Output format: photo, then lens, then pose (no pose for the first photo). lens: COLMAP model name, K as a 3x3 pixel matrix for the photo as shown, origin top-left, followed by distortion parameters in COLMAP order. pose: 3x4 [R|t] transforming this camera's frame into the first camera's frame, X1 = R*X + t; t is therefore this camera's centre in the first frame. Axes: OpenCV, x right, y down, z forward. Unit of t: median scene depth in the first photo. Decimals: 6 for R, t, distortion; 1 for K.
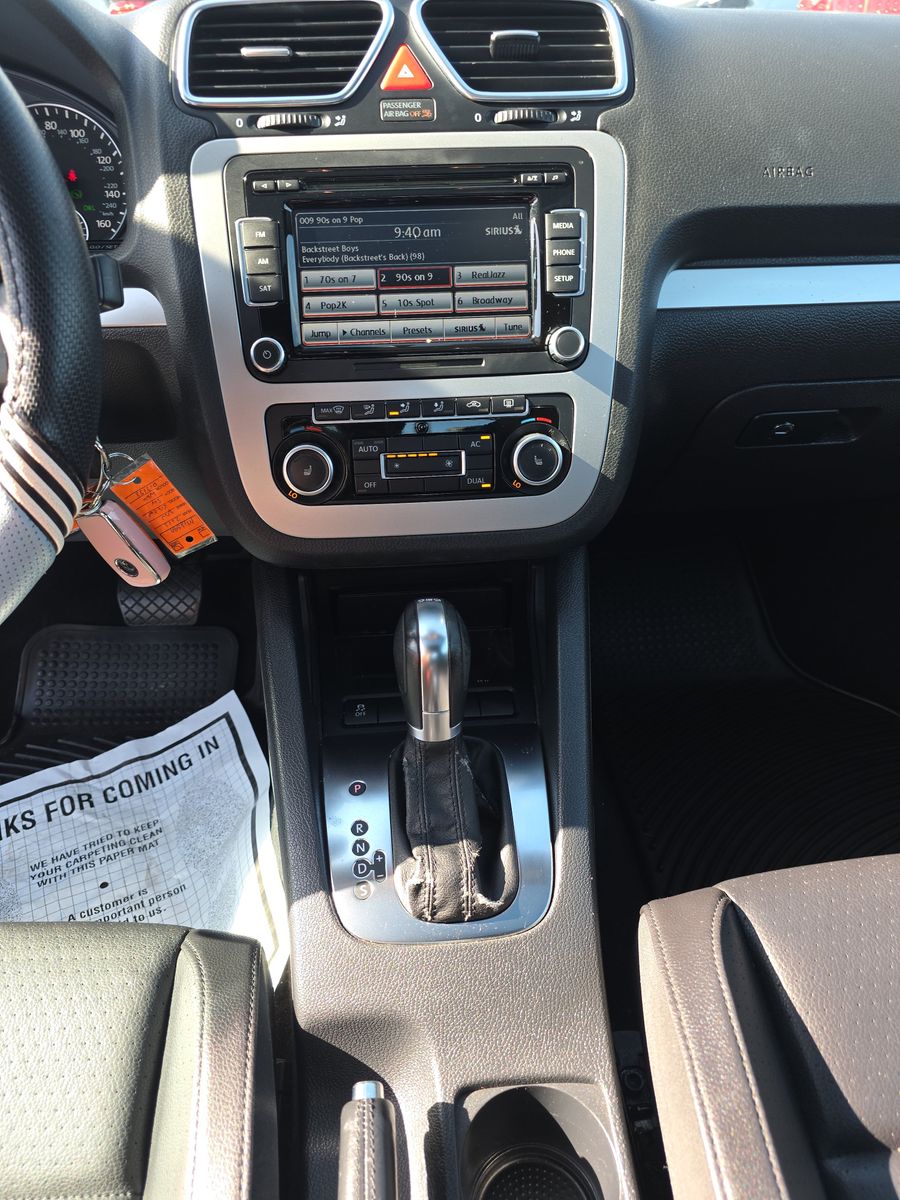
lens RADIAL K [[851.4, 0, 450.0], [0, 851.4, 600.0], [0, 0, 1]] dist [0.035732, -0.060599]
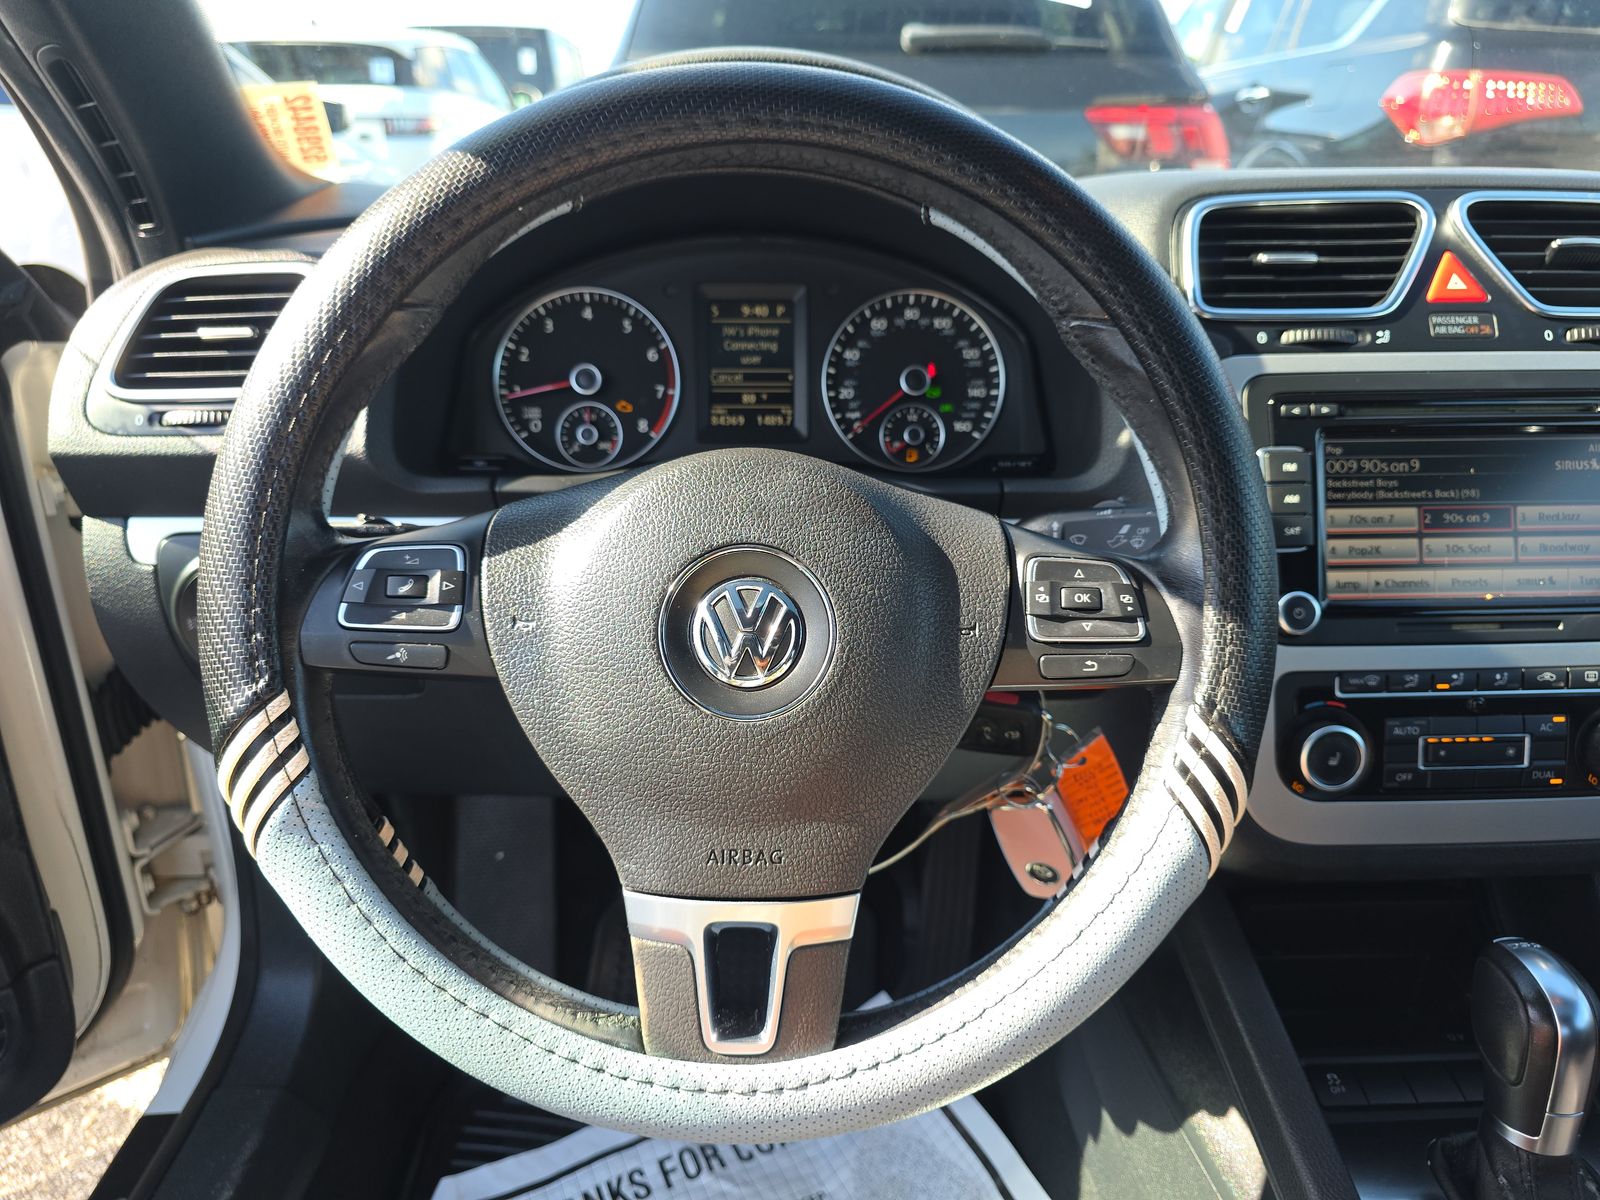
lens RADIAL K [[1135.2, 0, 830.7], [0, 1135.2, 577.3], [0, 0, 1]] dist [0.035732, -0.060599]
pose [[0.999148, 0.022722, -0.034446, -0.590287], [-0.029205, 0.979101, -0.201267, -0.093455], [0.029153, 0.202101, 0.978931, -0.041067]]
